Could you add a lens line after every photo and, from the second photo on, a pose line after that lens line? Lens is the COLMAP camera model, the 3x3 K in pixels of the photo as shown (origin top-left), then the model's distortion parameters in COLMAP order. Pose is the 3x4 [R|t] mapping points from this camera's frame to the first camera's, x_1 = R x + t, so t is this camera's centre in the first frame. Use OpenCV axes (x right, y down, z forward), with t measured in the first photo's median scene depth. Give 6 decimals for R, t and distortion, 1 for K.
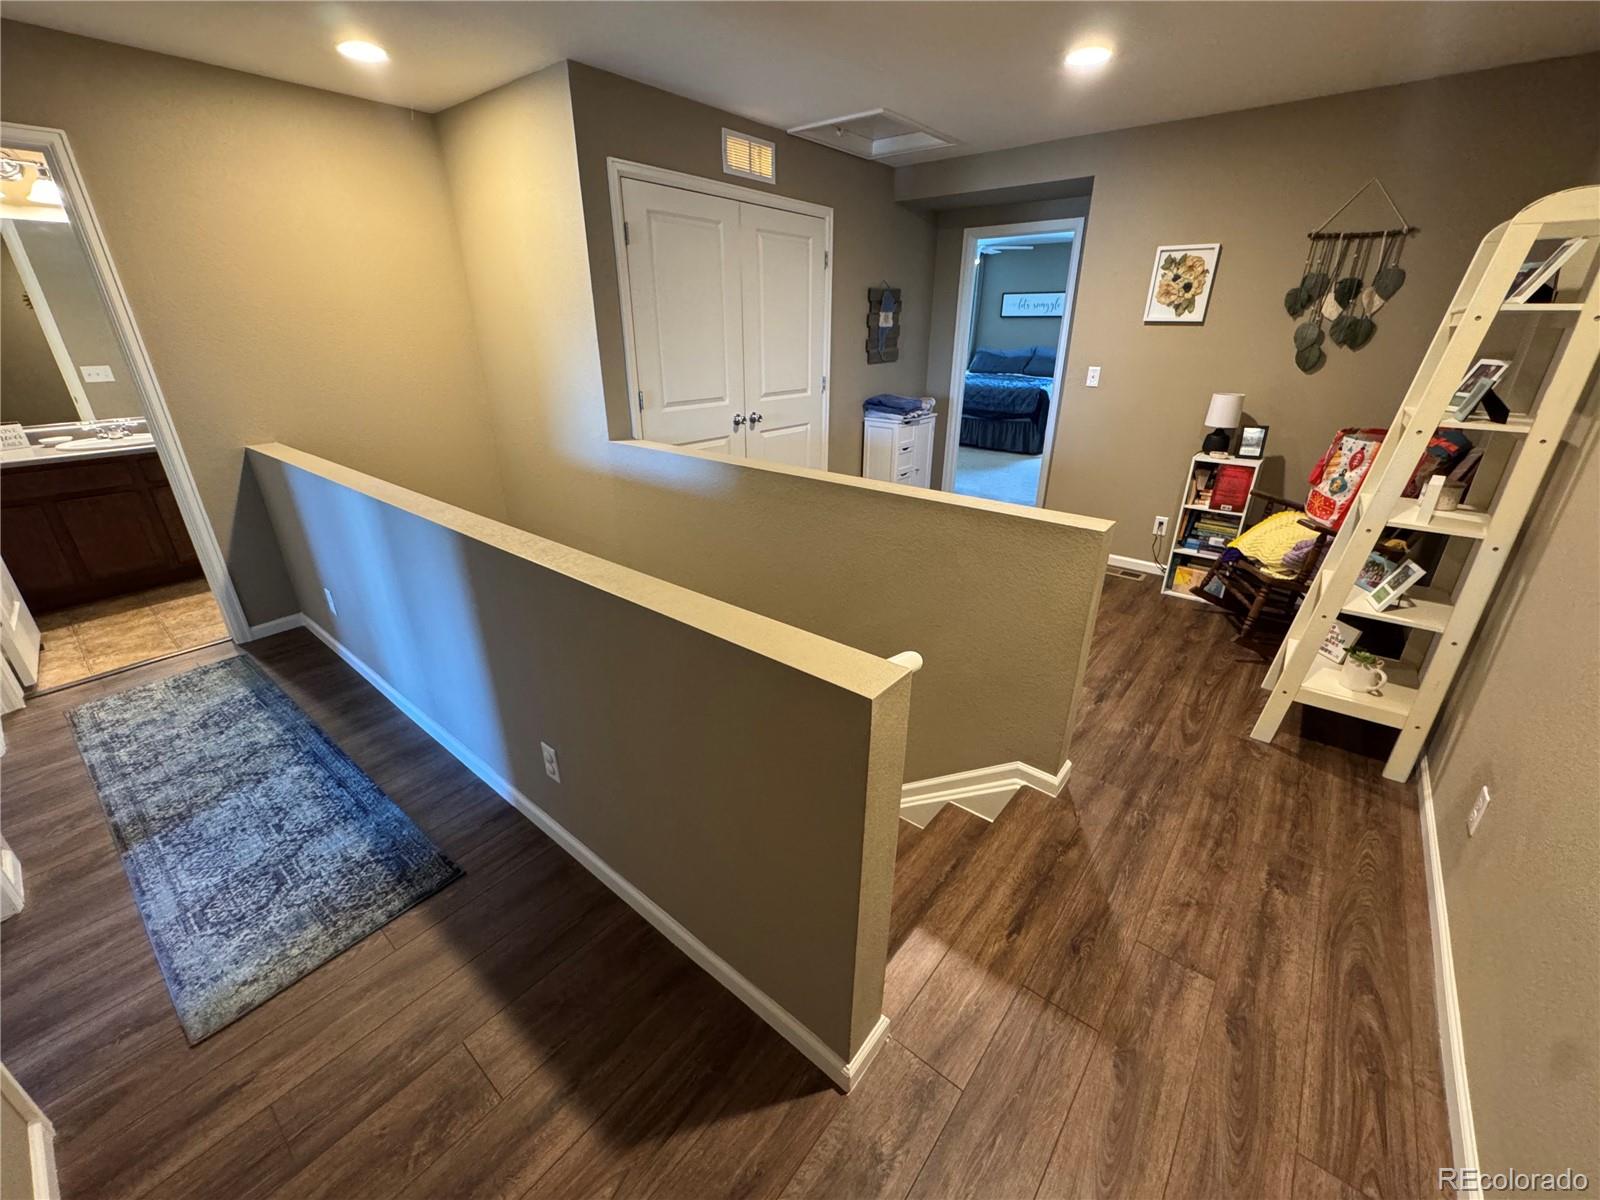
lens RADIAL K [[639.5, 0, 802.0], [0, 639.5, 598.1], [0, 0, 1]] dist [-0.002113, -0.000191]
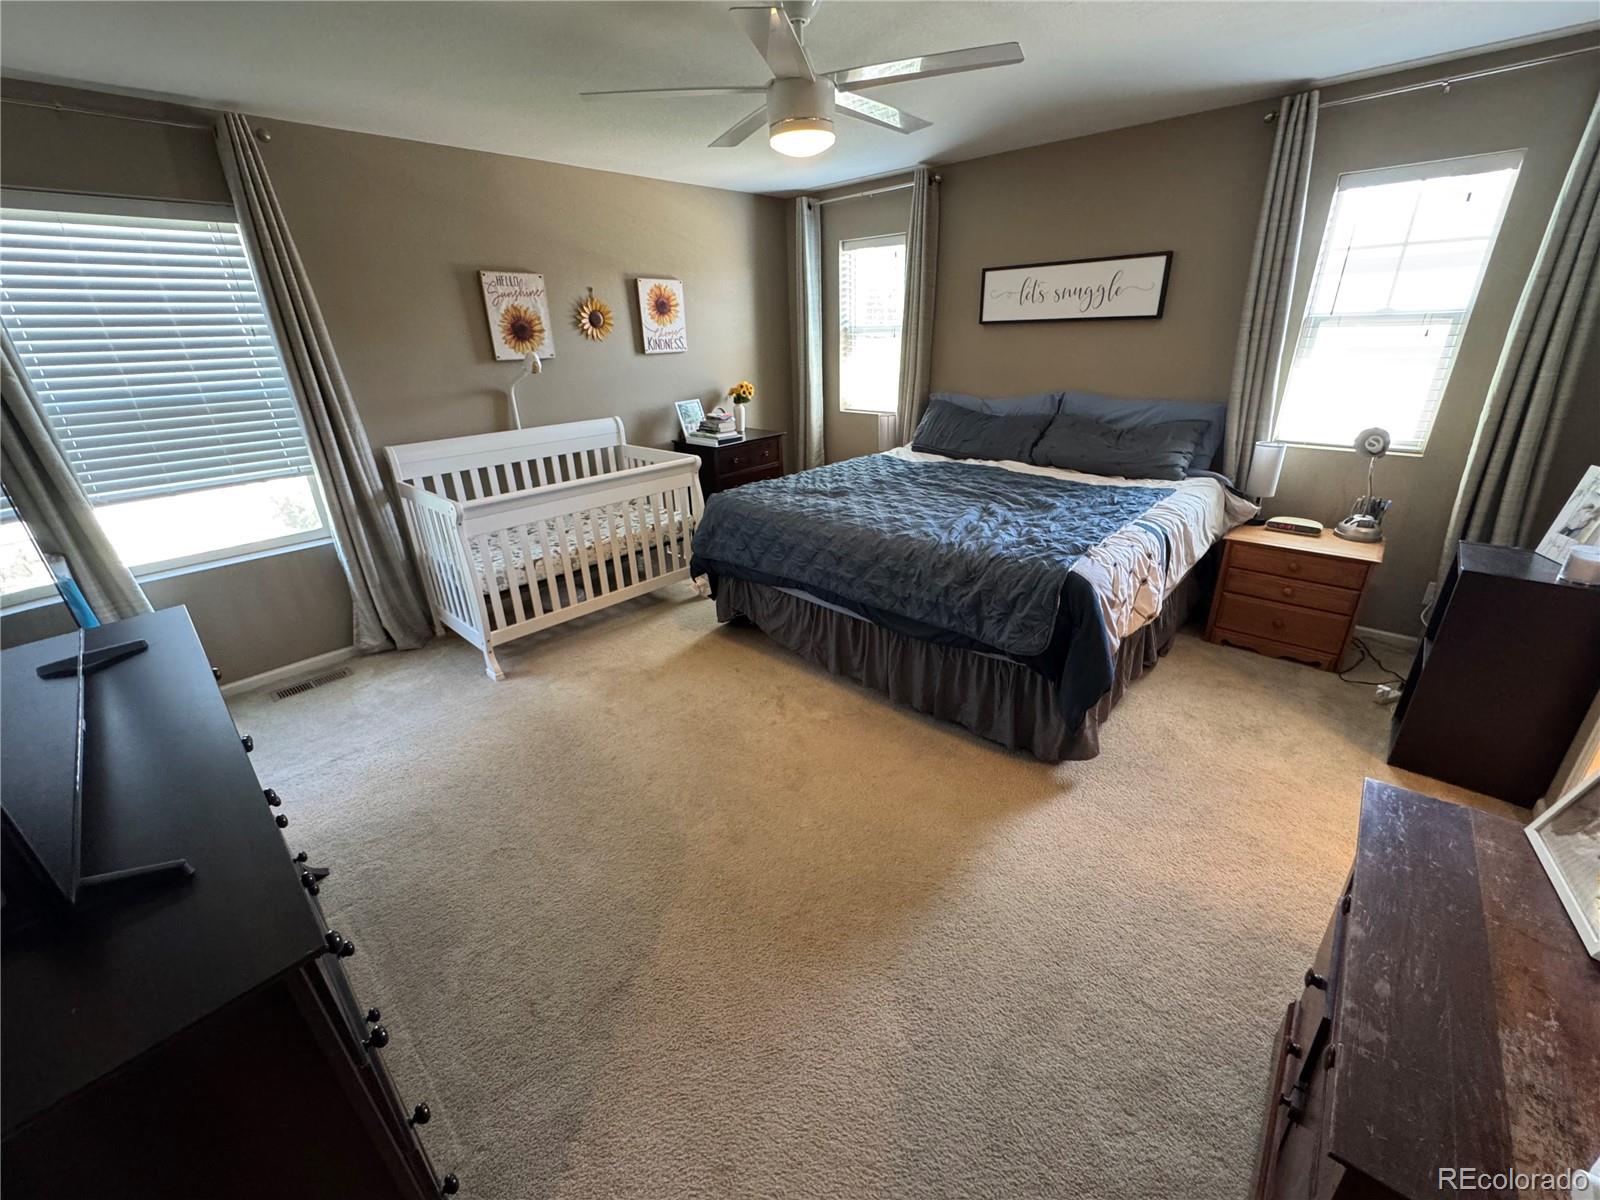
lens RADIAL K [[639.5, 0, 802.0], [0, 639.5, 598.1], [0, 0, 1]] dist [-0.002113, -0.000191]
pose [[0.997996, -0.008029, -0.062766, 0.256101], [0.007536, 0.999939, -0.008089, -0.296989], [0.062828, 0.007600, 0.997995, 0.663153]]
